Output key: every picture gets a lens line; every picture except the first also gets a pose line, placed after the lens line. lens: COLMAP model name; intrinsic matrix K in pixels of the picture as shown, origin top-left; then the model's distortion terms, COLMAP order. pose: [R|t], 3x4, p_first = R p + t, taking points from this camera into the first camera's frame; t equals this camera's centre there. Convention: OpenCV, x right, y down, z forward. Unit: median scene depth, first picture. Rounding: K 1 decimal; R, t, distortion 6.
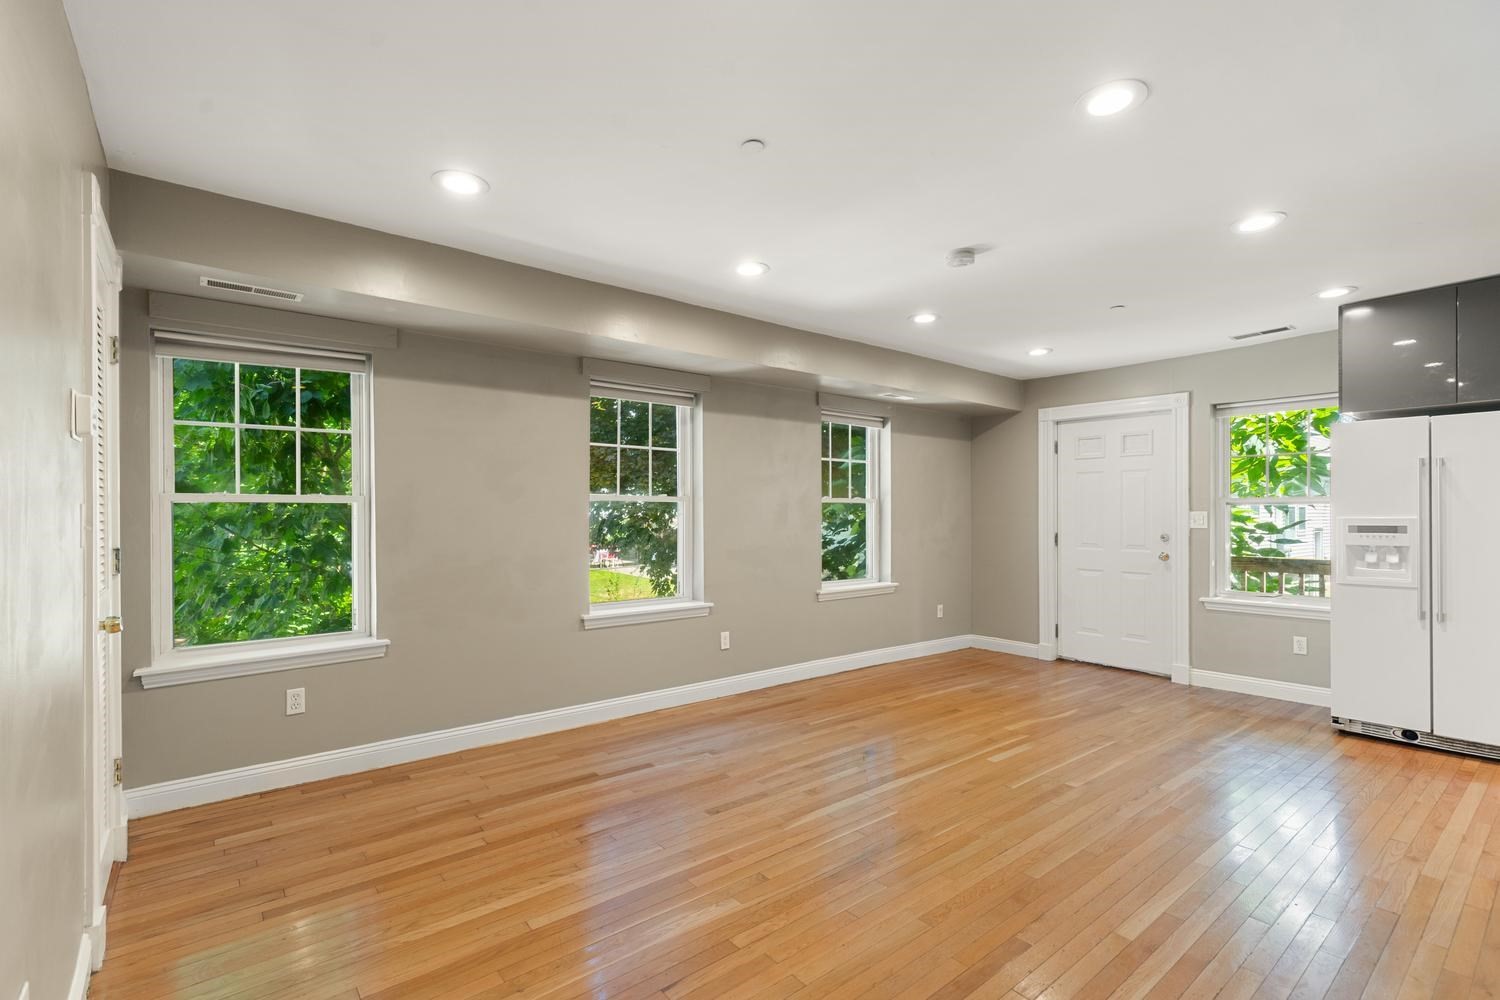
lens RADIAL K [[680.7, 0, 748.5], [0, 680.7, 516.6], [0, 0, 1]] dist [0.003005, -0.000350]
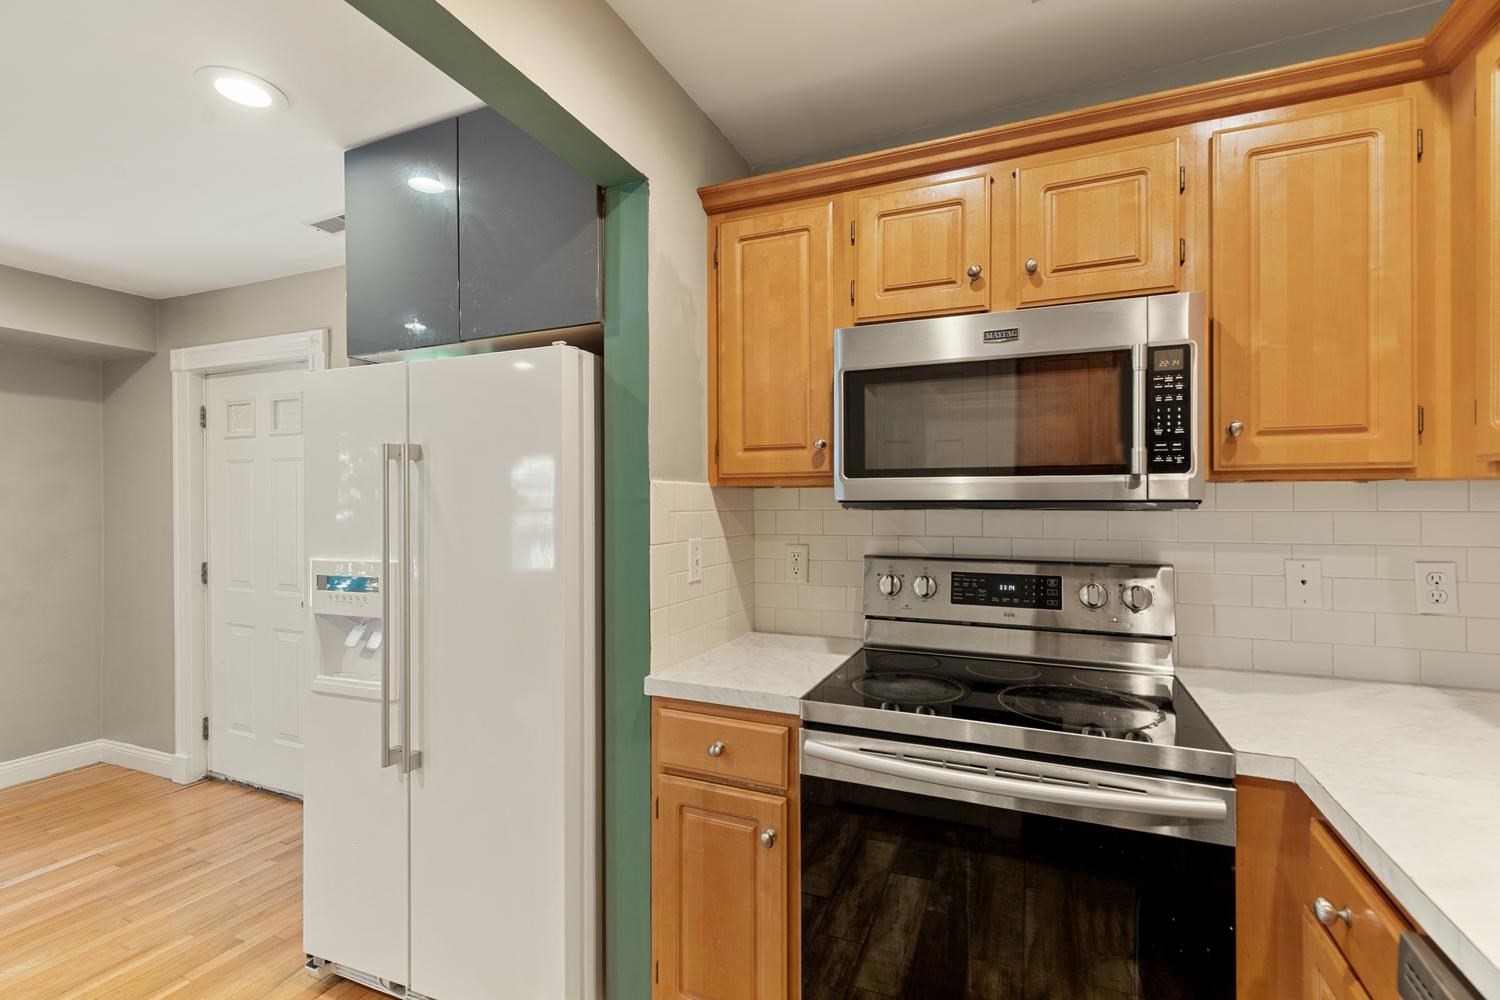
lens RADIAL K [[677.5, 0, 751.7], [0, 677.5, 494.9], [0, 0, 1]] dist [0.001538, -0.000332]
pose [[0.883751, 0.000274, 0.467957, 0.805243], [0.005052, 0.999936, -0.010127, -0.034314], [-0.467930, 0.011313, 0.883693, 0.352208]]
